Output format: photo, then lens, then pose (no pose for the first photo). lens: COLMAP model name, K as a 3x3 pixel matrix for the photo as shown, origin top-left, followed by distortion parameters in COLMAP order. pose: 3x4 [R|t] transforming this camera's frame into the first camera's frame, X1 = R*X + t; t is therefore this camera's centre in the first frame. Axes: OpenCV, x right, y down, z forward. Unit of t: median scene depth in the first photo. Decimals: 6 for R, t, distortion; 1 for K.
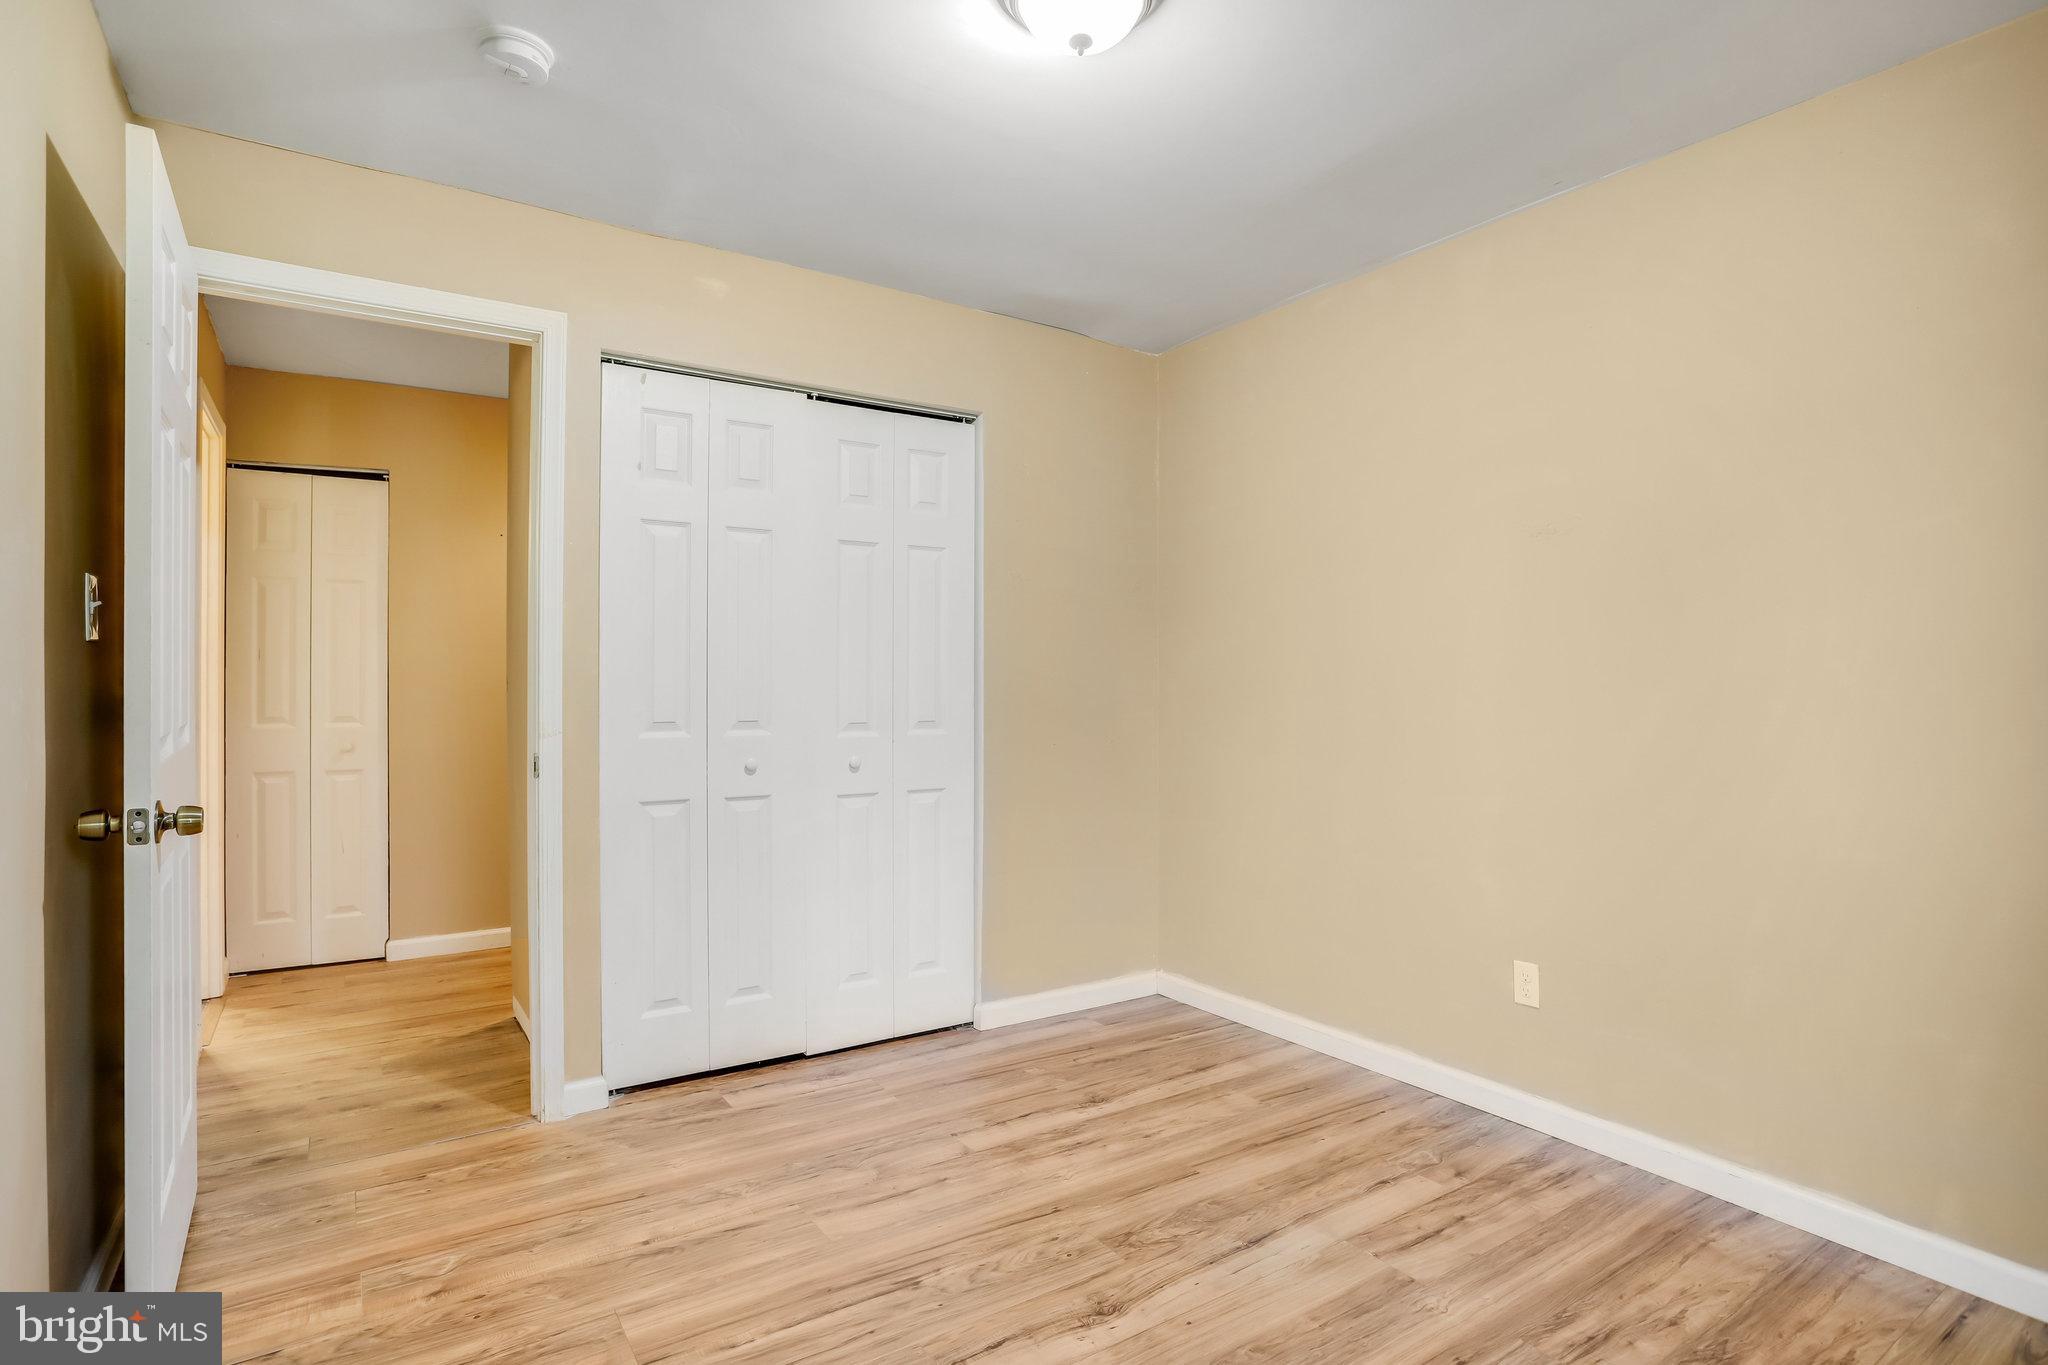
lens RADIAL K [[1037.0, 0, 1027.5], [0, 1037.0, 678.6], [0, 0, 1]] dist [-0.031202, 0.009561]
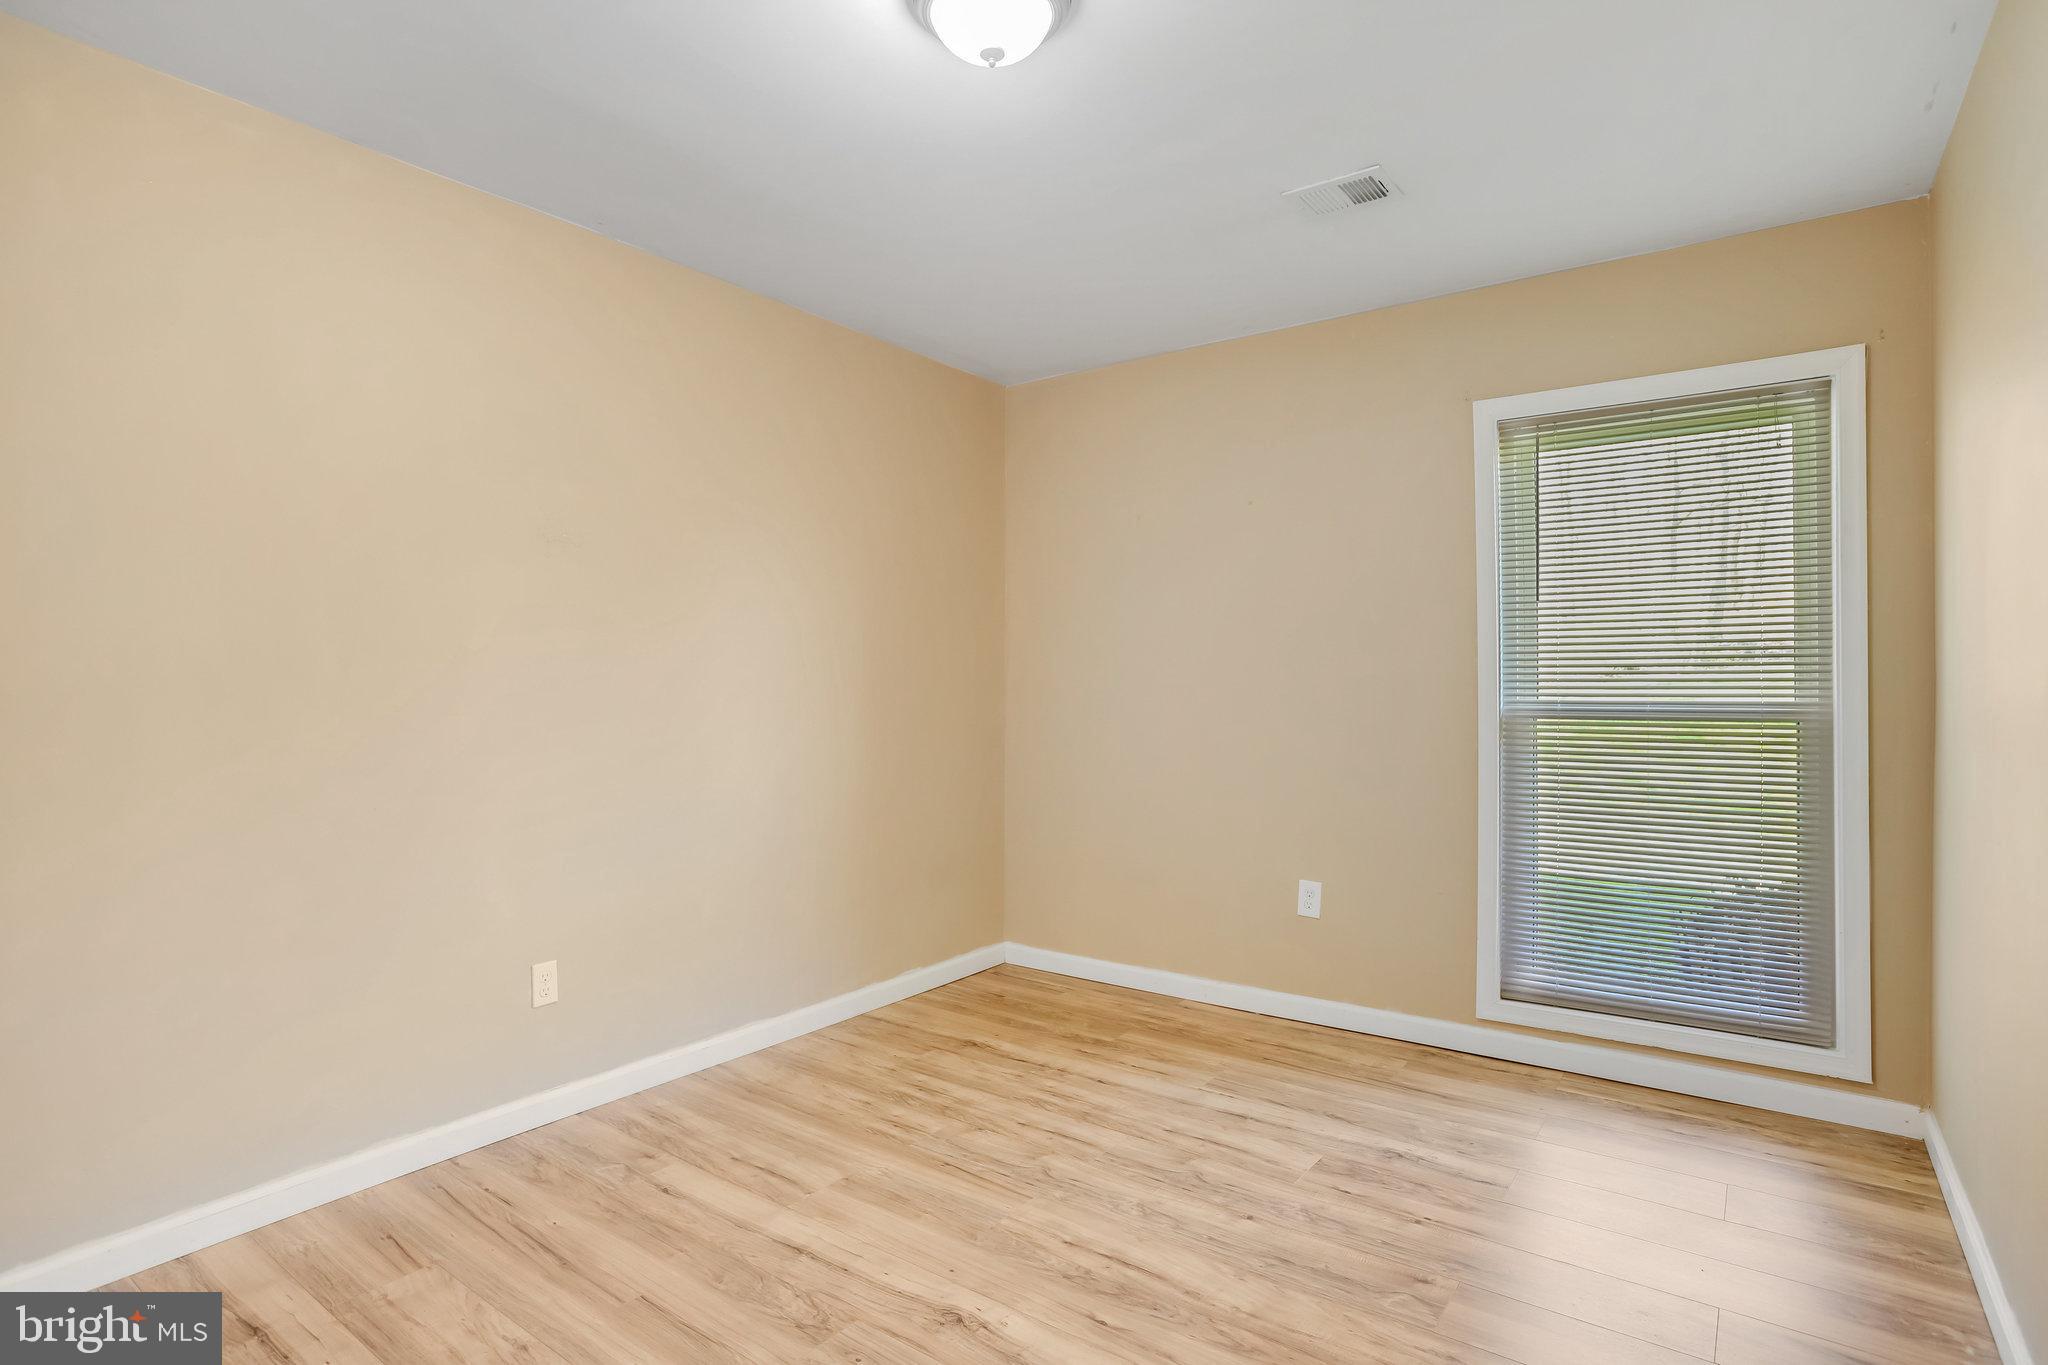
lens RADIAL K [[1037.0, 0, 1012.2], [0, 1037.0, 667.7], [0, 0, 1]] dist [-0.031202, 0.009561]
pose [[-0.308684, 0.001993, 0.951162, -0.658117], [0.002642, 0.999996, -0.001238, -0.014350], [-0.951161, 0.002130, -0.308688, 0.918356]]
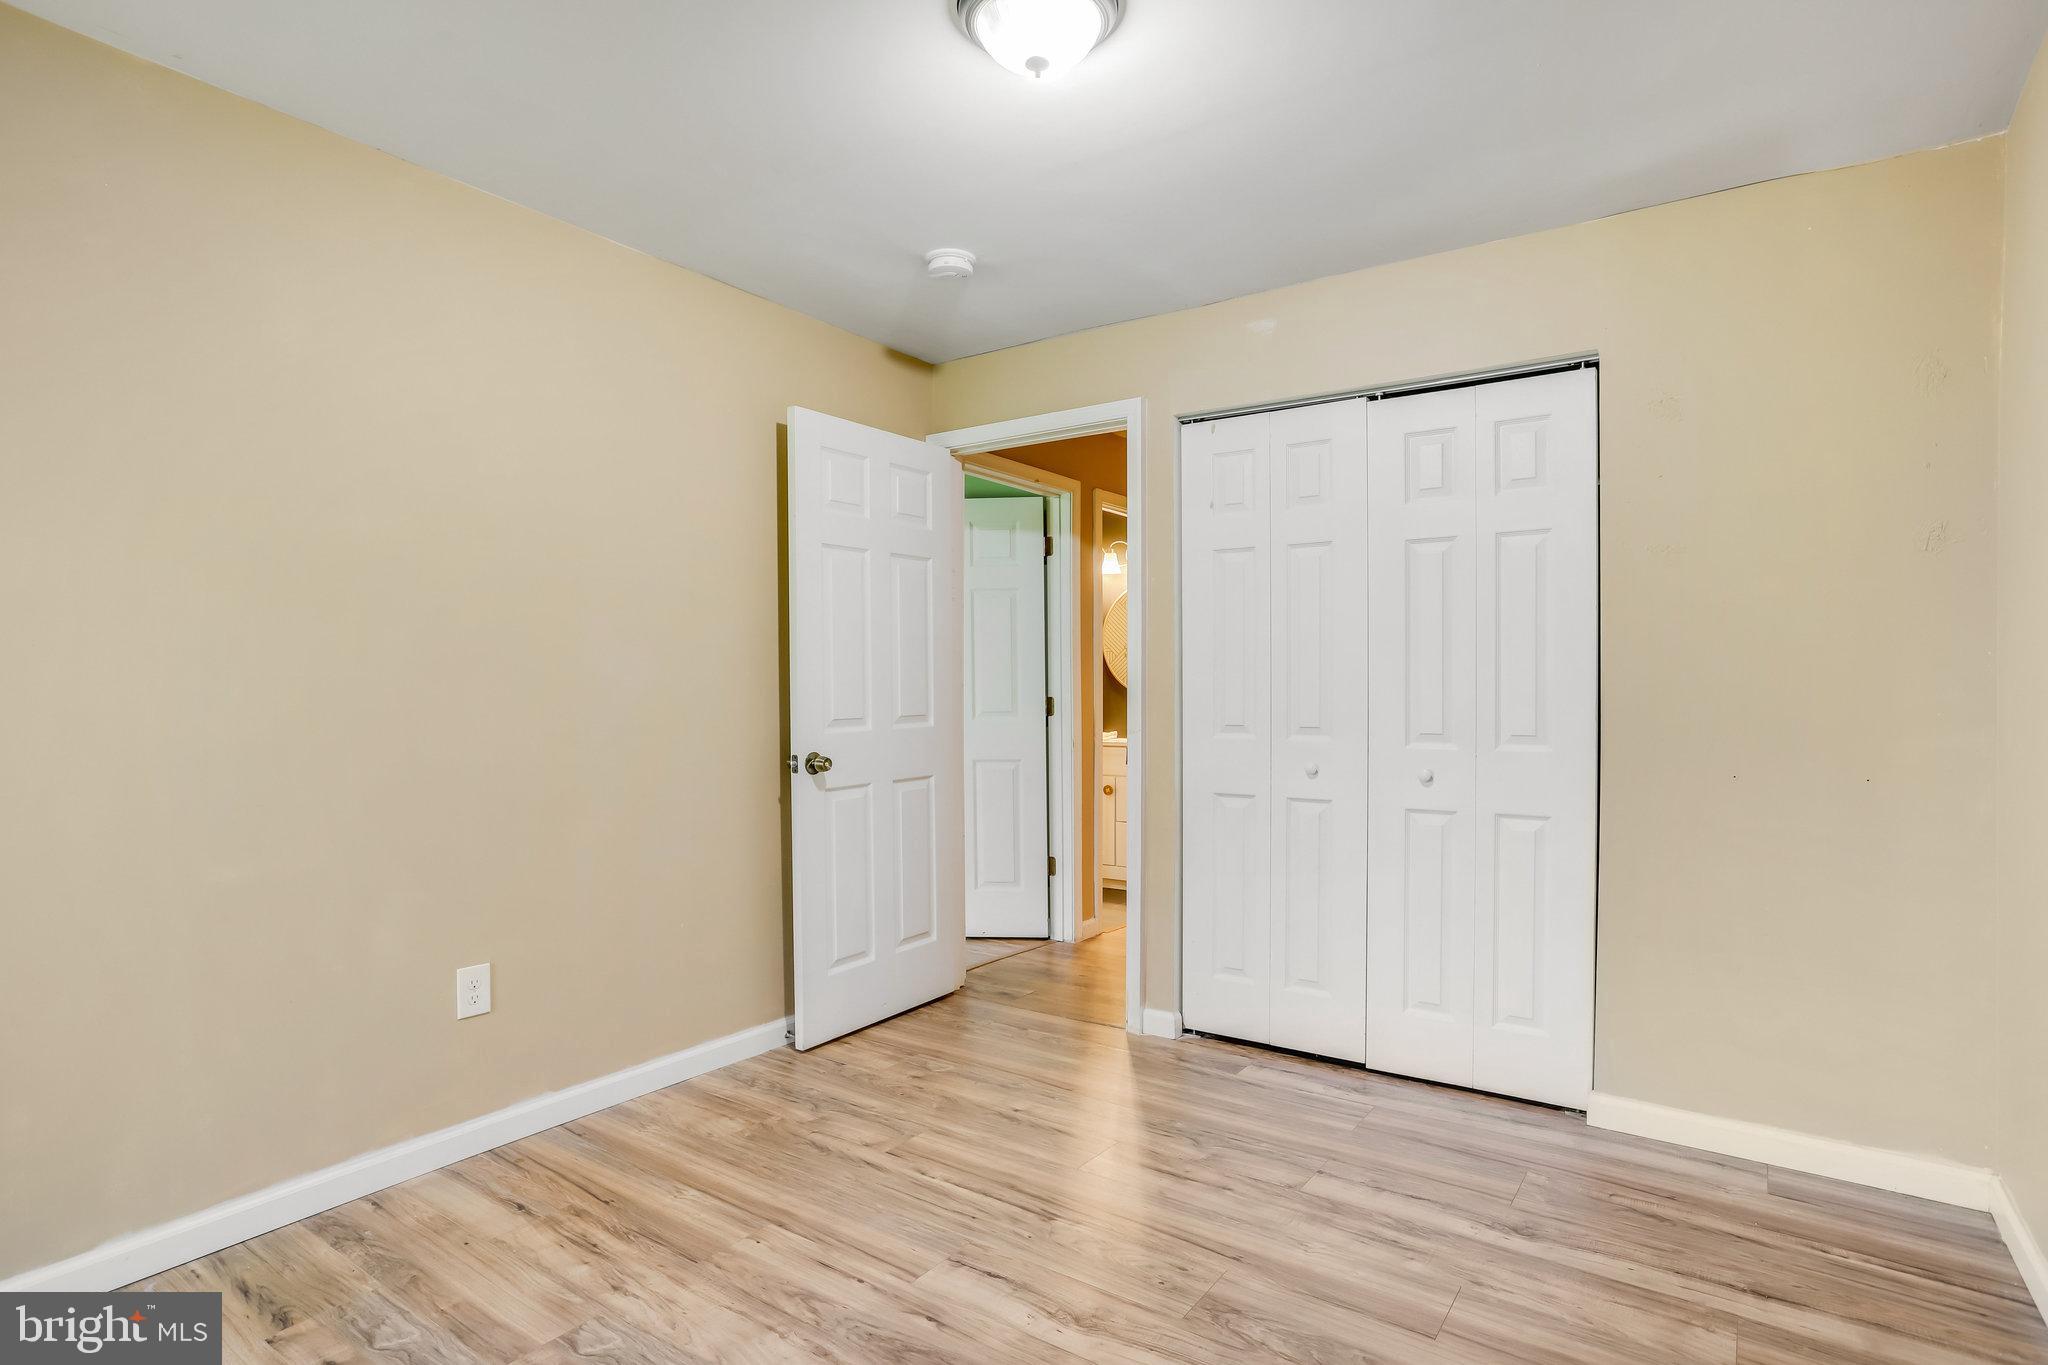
lens RADIAL K [[1037.0, 0, 1083.0], [0, 1037.0, 699.6], [0, 0, 1]] dist [-0.031202, 0.009561]
pose [[0.385313, 0.002548, -0.922782, 0.721057], [0.002861, 0.999988, 0.003956, 0.010174], [0.922781, -0.004165, 0.385301, 0.455052]]
